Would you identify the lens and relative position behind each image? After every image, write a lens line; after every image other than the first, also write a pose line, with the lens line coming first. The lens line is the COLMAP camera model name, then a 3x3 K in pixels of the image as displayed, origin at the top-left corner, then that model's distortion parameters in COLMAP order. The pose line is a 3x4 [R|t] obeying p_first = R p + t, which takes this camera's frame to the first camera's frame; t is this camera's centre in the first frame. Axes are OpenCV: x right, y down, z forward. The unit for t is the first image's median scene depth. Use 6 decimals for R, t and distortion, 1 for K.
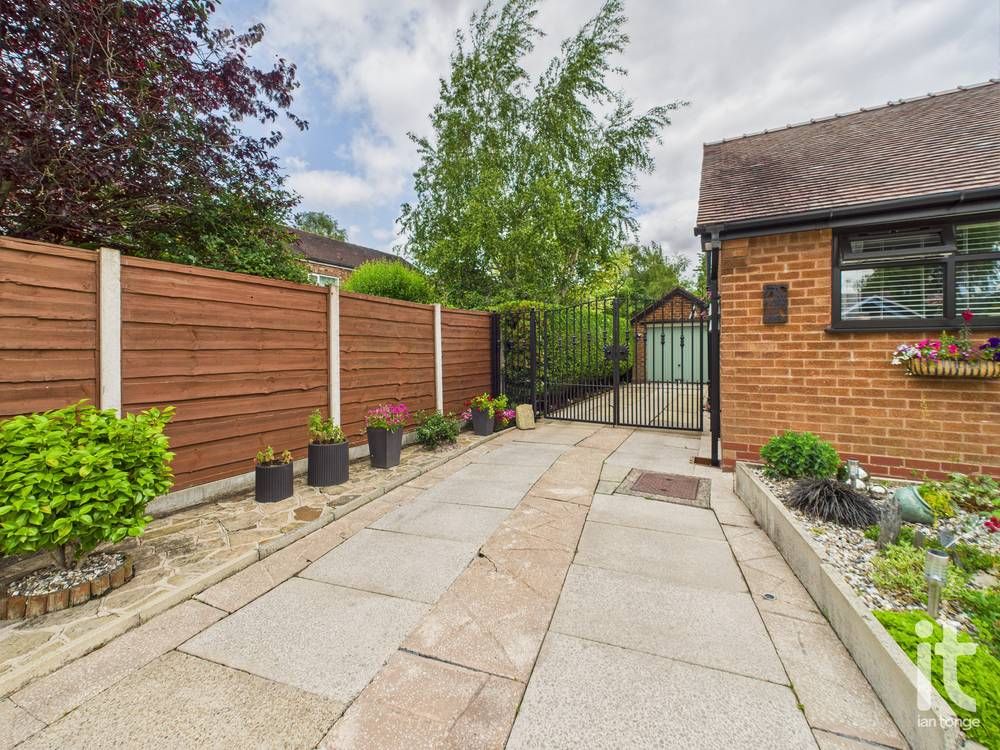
lens RADIAL K [[401.5, 0, 499.4], [0, 401.5, 349.3], [0, 0, 1]] dist [0.000915, 0.000149]
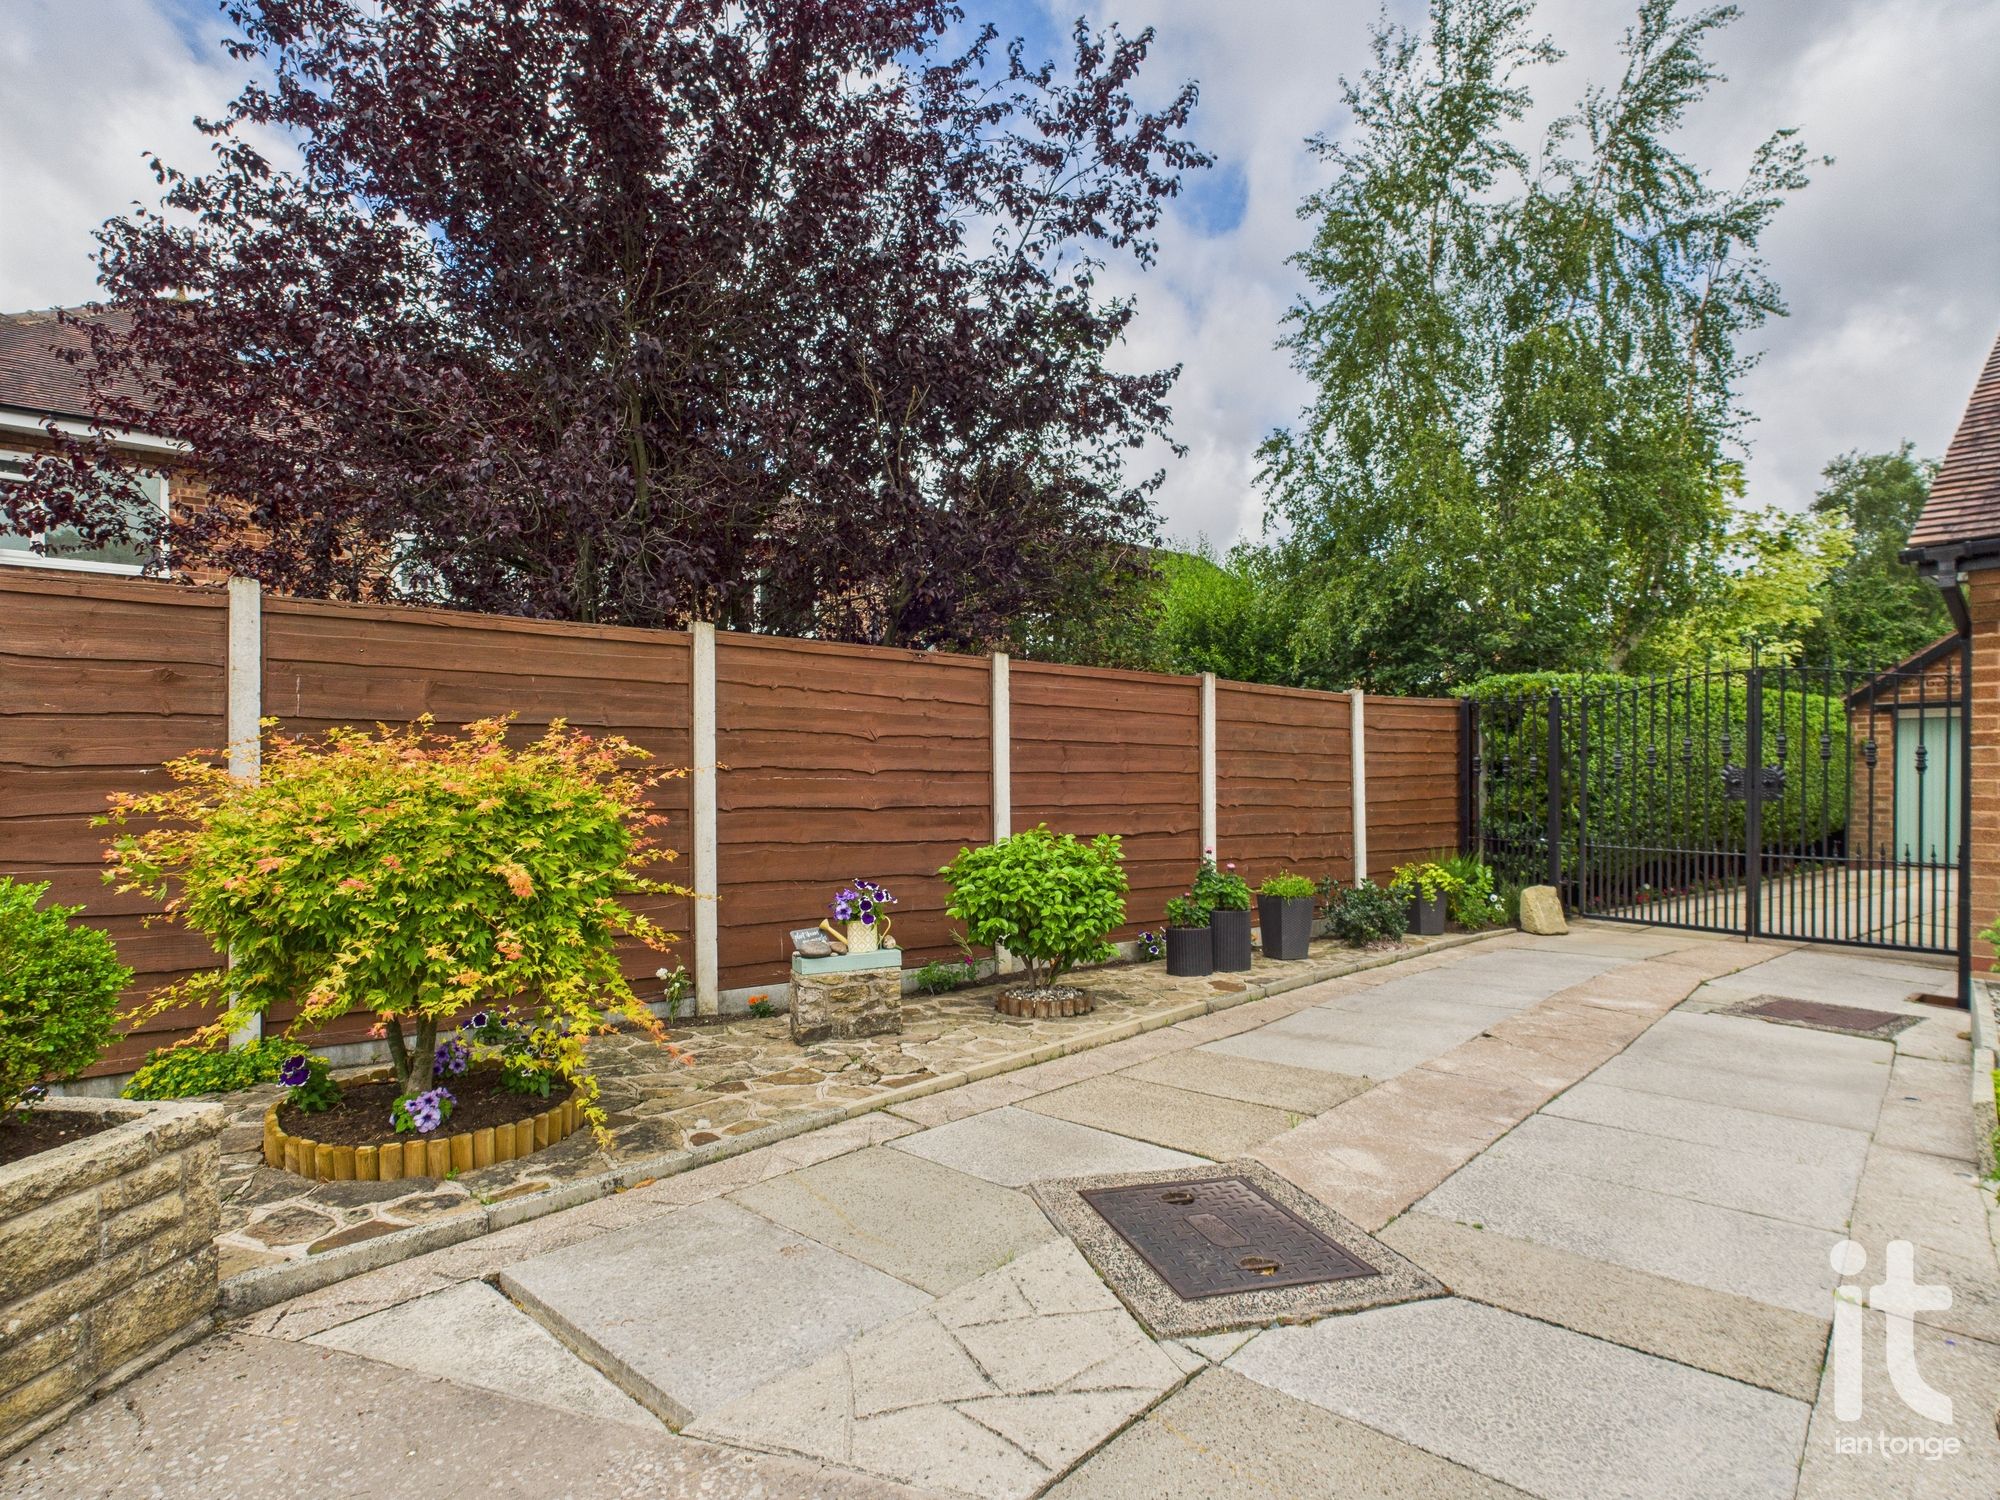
lens RADIAL K [[1046.8, 0, 998.4], [0, 1046.8, 738.9], [0, 0, 1]] dist [0.000053, 0.000775]
pose [[0.920368, -0.003226, -0.391040, -0.077813], [-0.008583, 0.999558, -0.028447, -0.004719], [0.390959, 0.029538, 0.919934, -0.818969]]
